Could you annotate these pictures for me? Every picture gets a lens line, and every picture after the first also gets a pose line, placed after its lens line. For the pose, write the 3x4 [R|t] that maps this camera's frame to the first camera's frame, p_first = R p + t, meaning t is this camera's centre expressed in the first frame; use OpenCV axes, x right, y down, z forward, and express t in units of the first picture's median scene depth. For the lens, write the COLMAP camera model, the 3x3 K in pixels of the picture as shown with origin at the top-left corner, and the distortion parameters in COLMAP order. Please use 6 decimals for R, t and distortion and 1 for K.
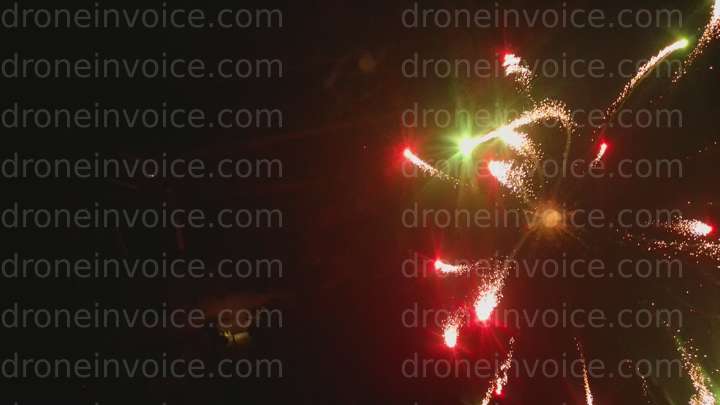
lens RADIAL K [[551.8, 0, 360.3], [0, 551.8, 202.3], [0, 0, 1]] dist [0.006172, 0.002041]
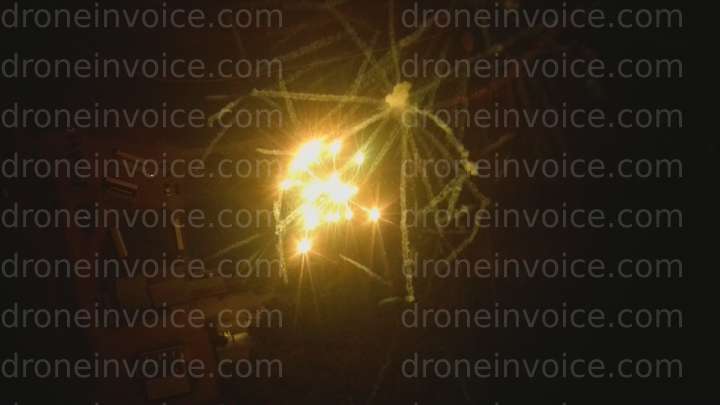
lens RADIAL K [[551.8, 0, 359.9], [0, 551.8, 201.7], [0, 0, 1]] dist [0.006172, 0.002041]
pose [[0.999950, -0.000021, 0.010034, -0.735333], [0.000024, 1.000000, -0.000253, -0.000863], [-0.010034, 0.000253, 0.999950, 0.003595]]
